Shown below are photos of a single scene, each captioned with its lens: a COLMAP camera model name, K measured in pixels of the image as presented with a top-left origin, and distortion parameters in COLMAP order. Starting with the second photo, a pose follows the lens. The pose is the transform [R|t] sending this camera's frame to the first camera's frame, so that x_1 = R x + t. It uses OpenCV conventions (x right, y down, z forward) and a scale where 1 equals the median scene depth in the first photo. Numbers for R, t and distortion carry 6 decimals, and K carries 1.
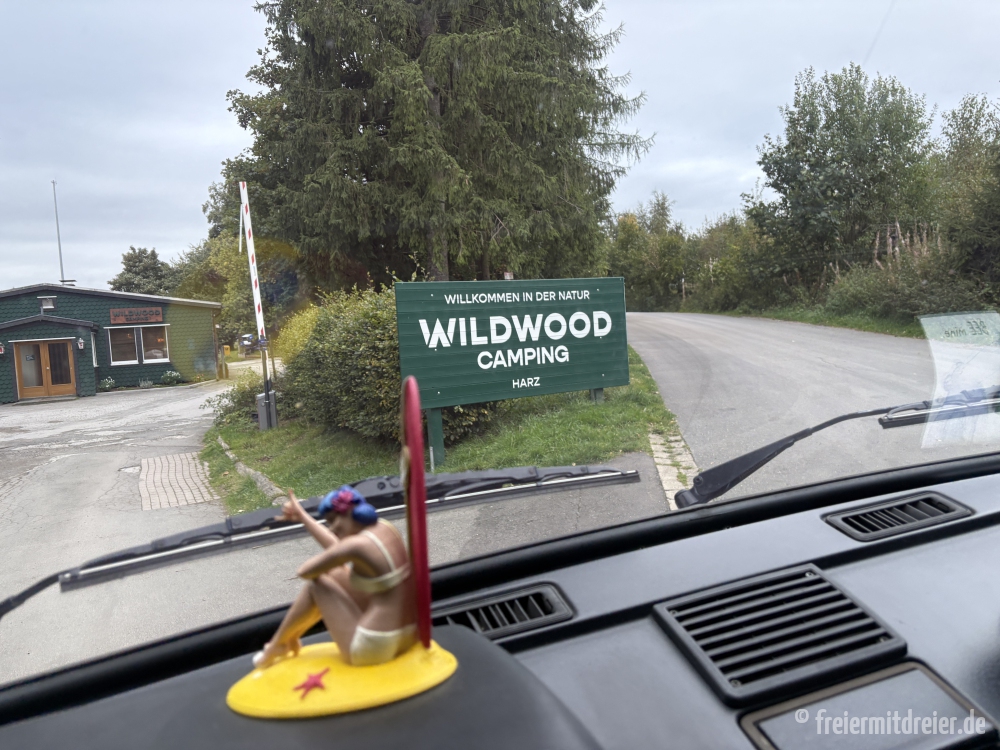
lens RADIAL K [[753.8, 0, 494.3], [0, 753.8, 370.2], [0, 0, 1]] dist [0.002621, 0.001259]
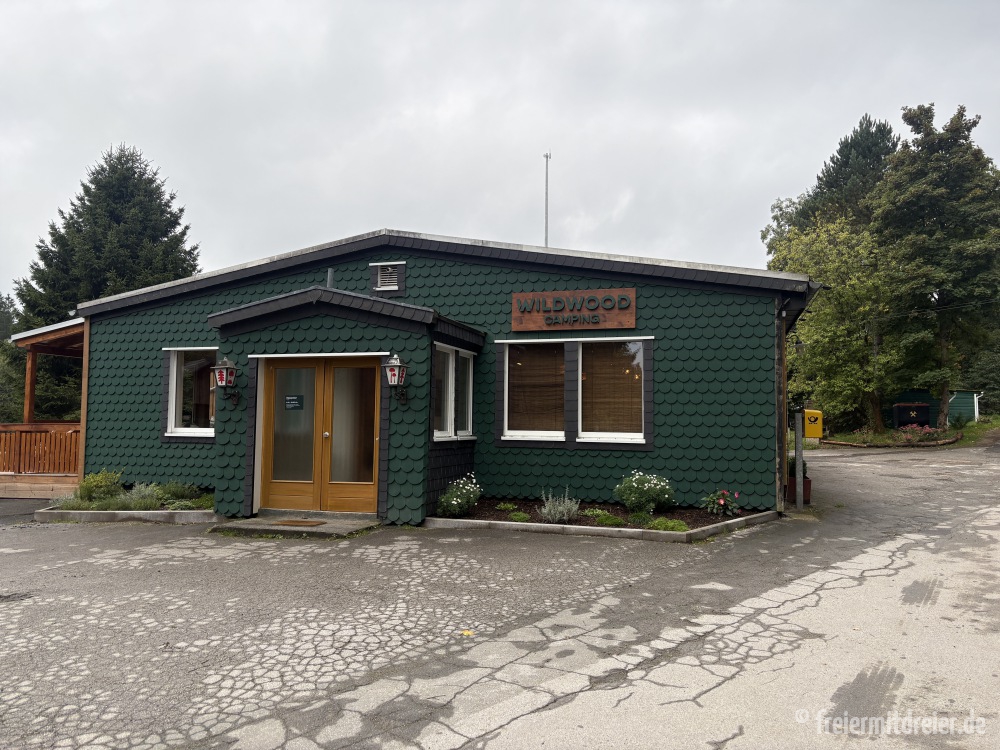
lens RADIAL K [[753.8, 0, 494.4], [0, 753.8, 370.4], [0, 0, 1]] dist [0.002621, 0.001259]
pose [[0.765731, 0.029950, -0.642463, -0.265925], [-0.094715, 0.993275, -0.066584, -0.015199], [0.636149, 0.111836, 0.763418, 0.698294]]
